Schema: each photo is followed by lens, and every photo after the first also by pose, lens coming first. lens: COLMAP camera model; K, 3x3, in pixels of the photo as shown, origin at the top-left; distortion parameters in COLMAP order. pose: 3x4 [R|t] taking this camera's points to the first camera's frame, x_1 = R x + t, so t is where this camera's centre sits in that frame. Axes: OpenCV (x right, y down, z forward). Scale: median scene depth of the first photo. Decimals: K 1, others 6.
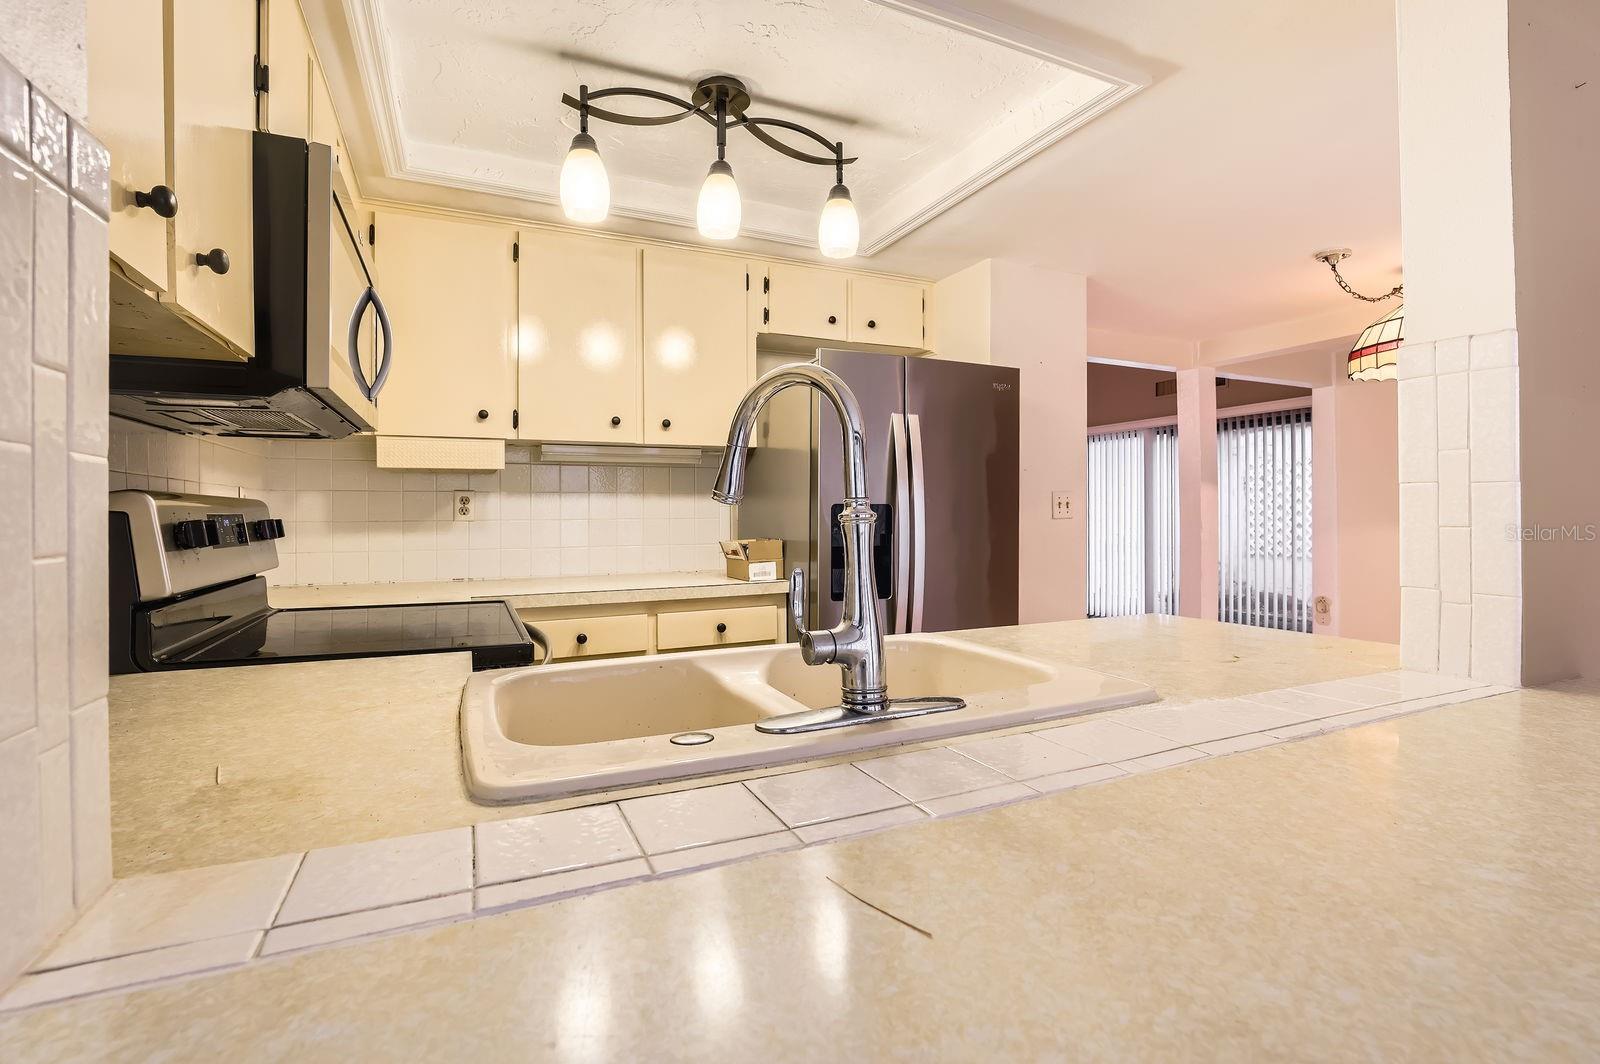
lens RADIAL K [[734.1, 0, 794.5], [0, 734.1, 518.7], [0, 0, 1]] dist [-0.018589, 0.000834]
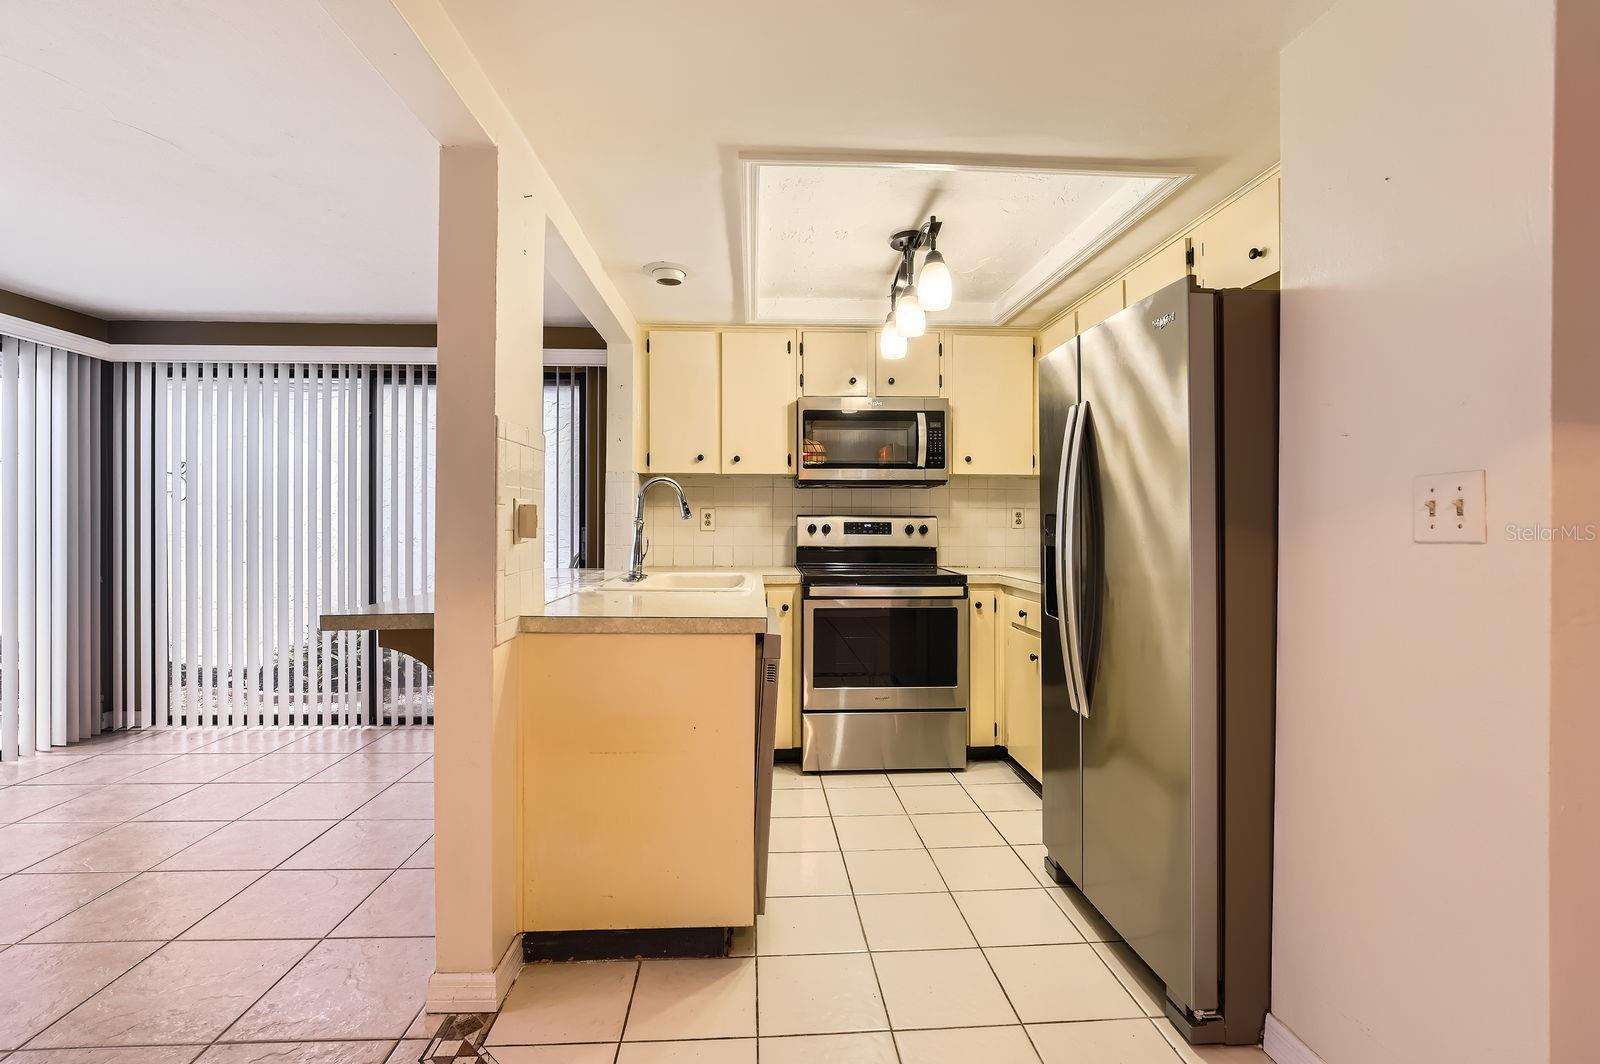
lens RADIAL K [[734.1, 0, 789.0], [0, 734.1, 525.5], [0, 0, 1]] dist [-0.018589, 0.000834]
pose [[-0.367034, 0.006316, -0.930186, 1.008428], [-0.012053, 0.999861, 0.011545, -0.011048], [0.930130, 0.015449, -0.366907, 0.967950]]
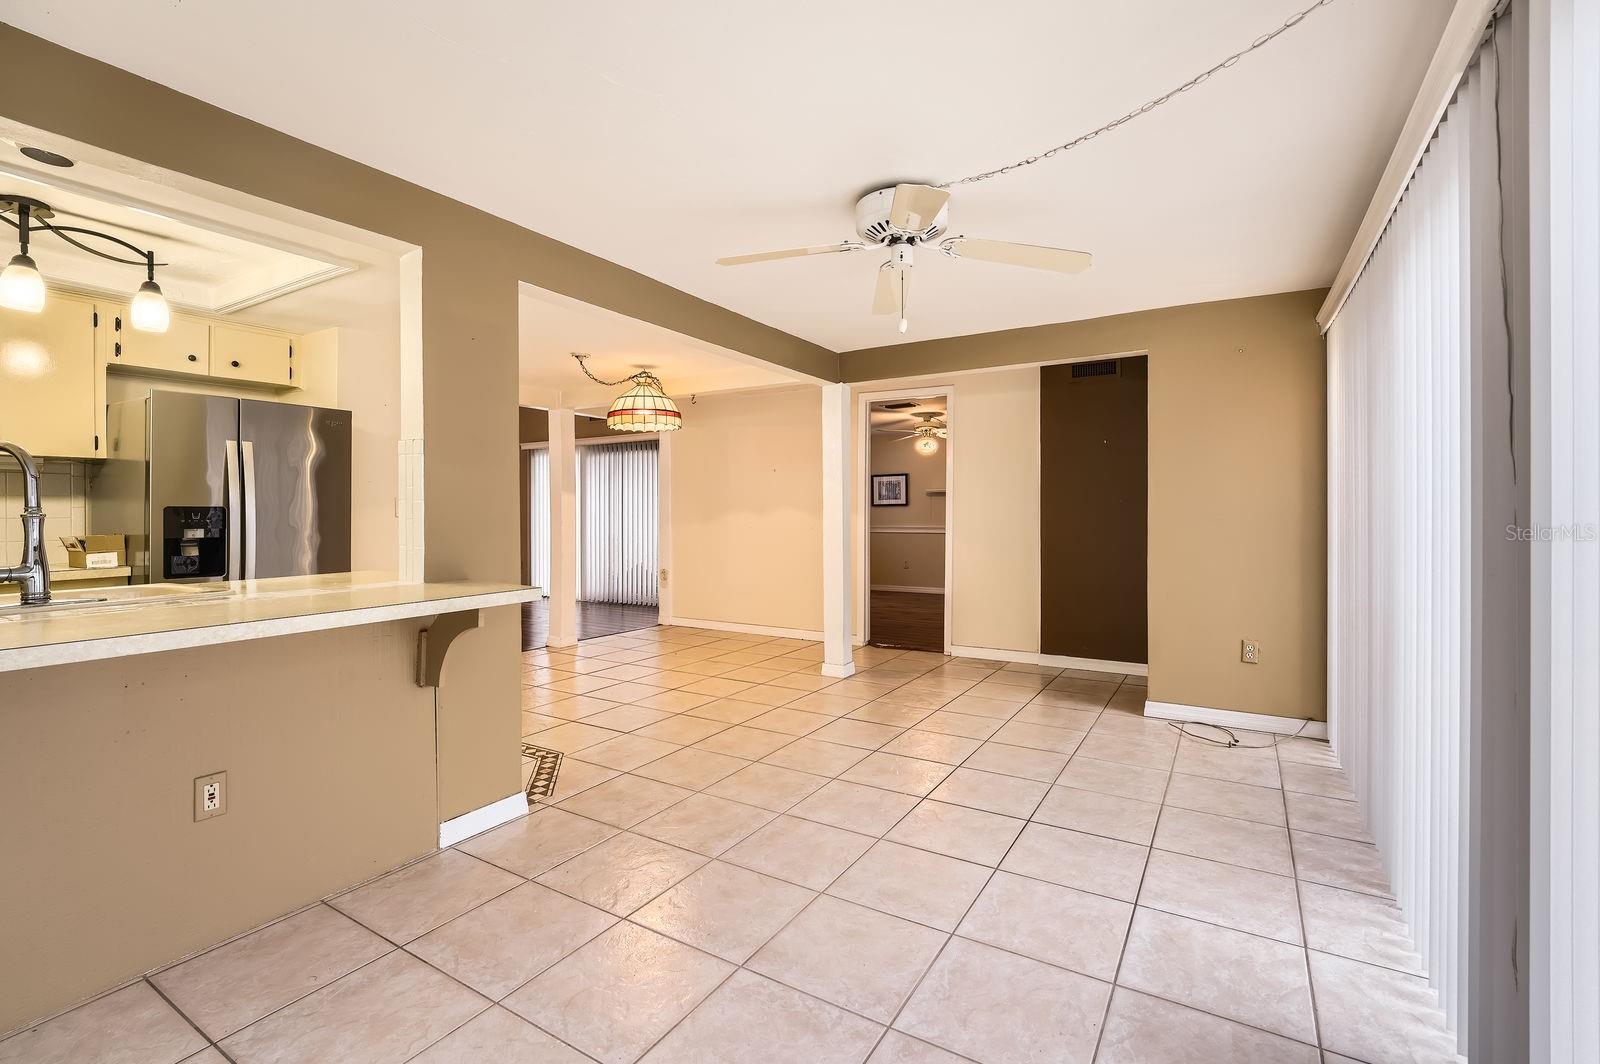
lens RADIAL K [[718.6, 0, 803.7], [0, 718.6, 517.3], [0, 0, 1]] dist [-0.016708, 0.004454]
pose [[0.823455, -0.006962, 0.567339, 0.251917], [0.007793, 0.999969, 0.000959, 0.006916], [-0.567328, 0.003631, 0.823484, -0.667193]]
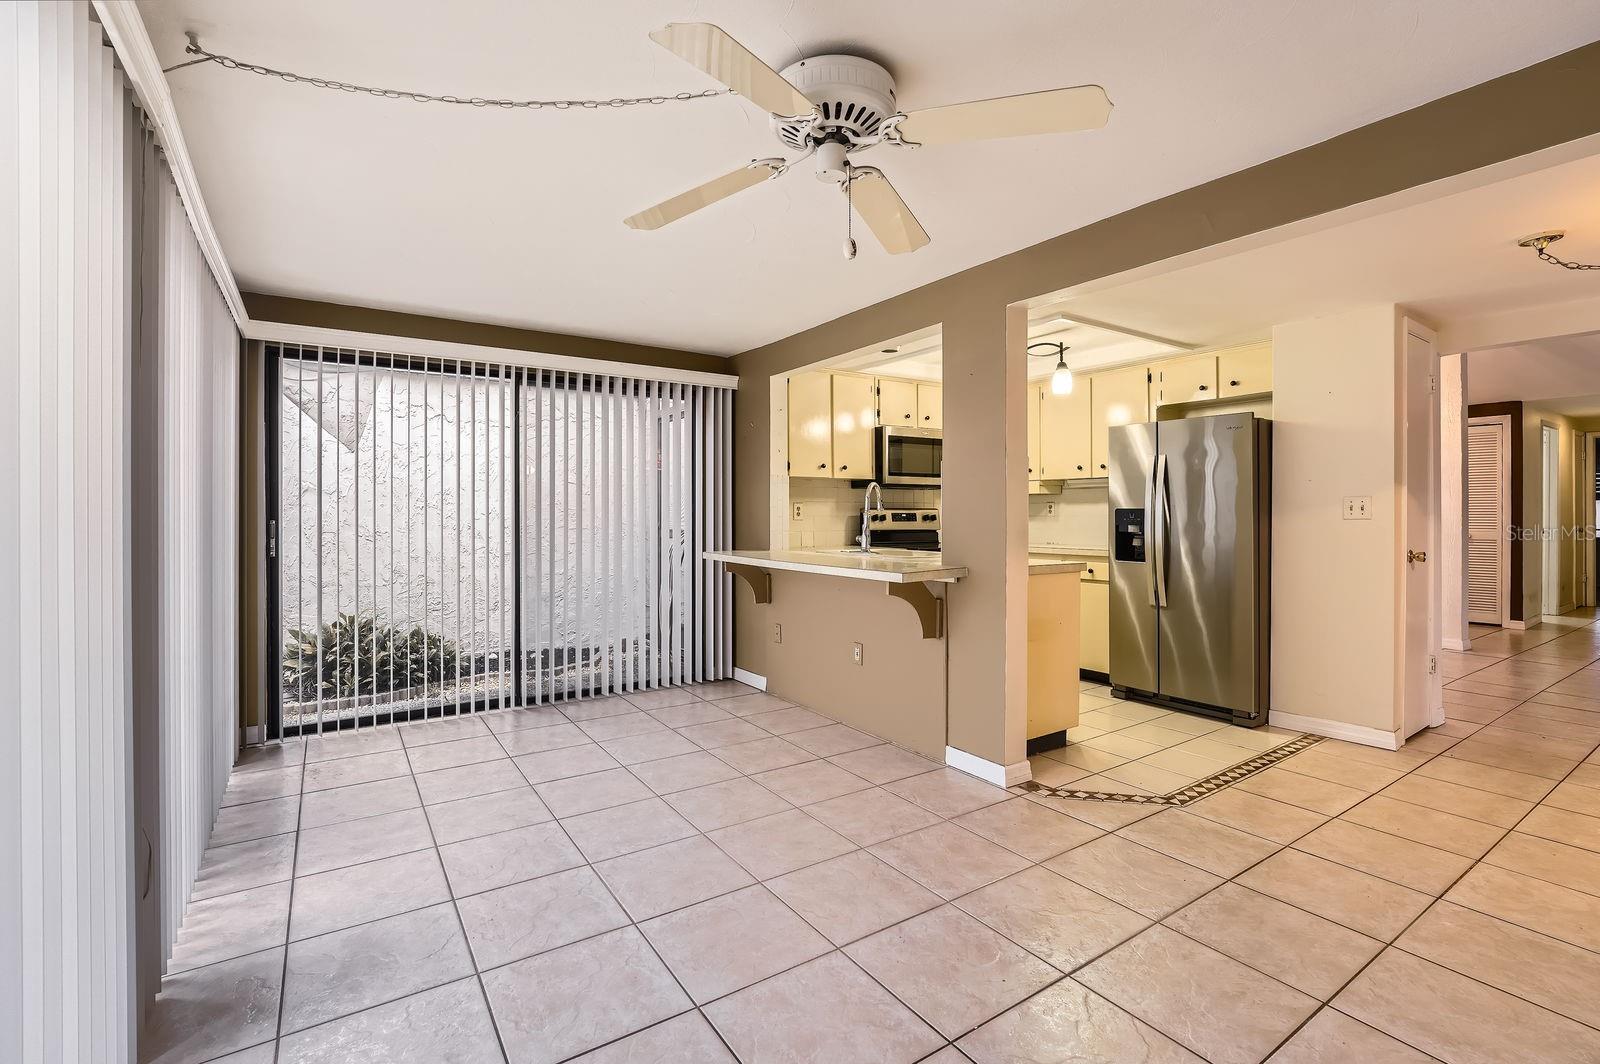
lens RADIAL K [[718.6, 0, 798.1], [0, 718.6, 516.5], [0, 0, 1]] dist [-0.016708, 0.004454]
pose [[0.161151, 0.008795, -0.986891, 1.604454], [-0.010687, 0.999917, 0.007166, -0.003958], [0.986872, 0.009392, 0.161232, -0.085833]]
